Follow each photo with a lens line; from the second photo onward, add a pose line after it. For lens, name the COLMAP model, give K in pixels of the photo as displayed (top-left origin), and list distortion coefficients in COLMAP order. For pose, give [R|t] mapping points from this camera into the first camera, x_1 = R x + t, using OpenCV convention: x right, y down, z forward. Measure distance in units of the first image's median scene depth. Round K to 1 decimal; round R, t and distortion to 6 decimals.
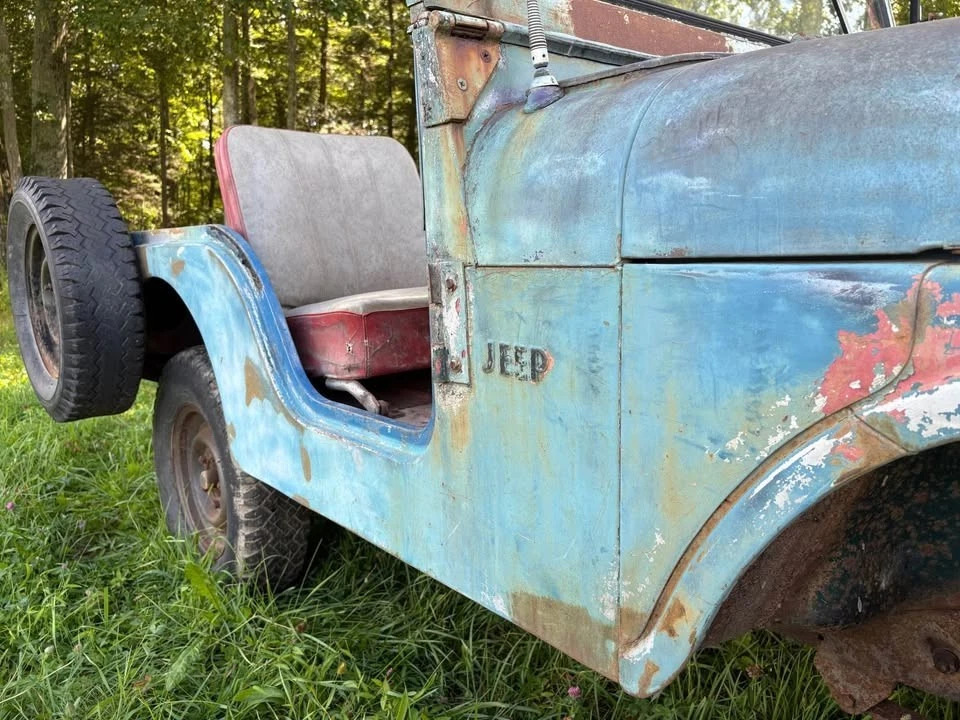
lens RADIAL K [[734.0, 0, 480.0], [0, 734.0, 360.0], [0, 0, 1]] dist [0.041709, -0.045909]
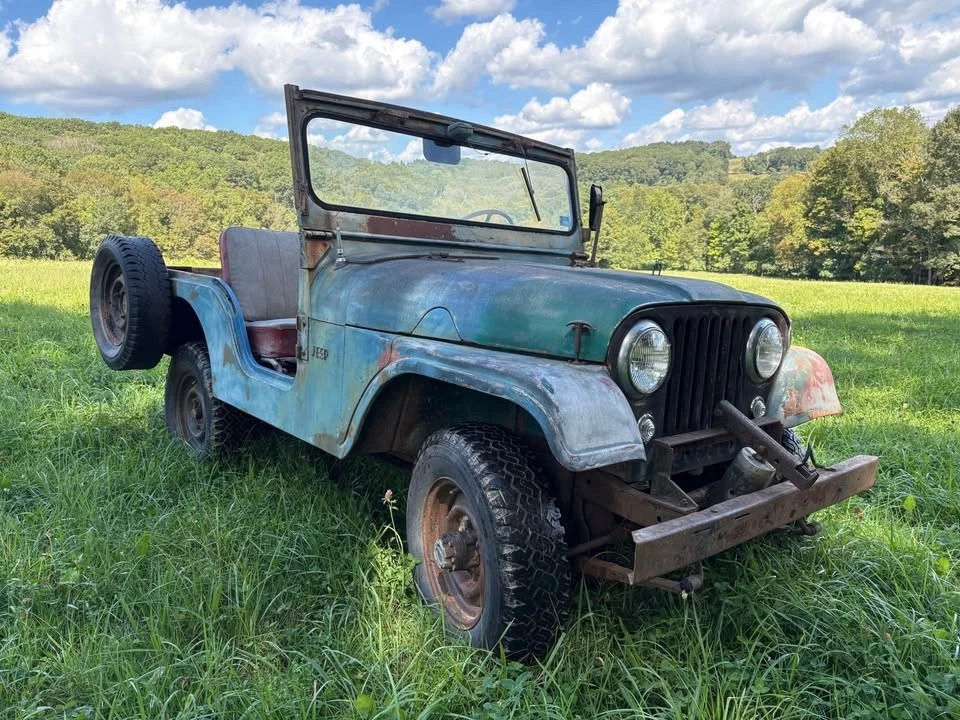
lens RADIAL K [[734.0, 0, 480.0], [0, 734.0, 360.0], [0, 0, 1]] dist [0.041709, -0.045909]
pose [[0.994439, 0.097485, 0.039848, 0.373847], [-0.096596, 0.995042, -0.023662, 0.025266], [-0.041957, 0.019681, 0.998926, -1.296894]]
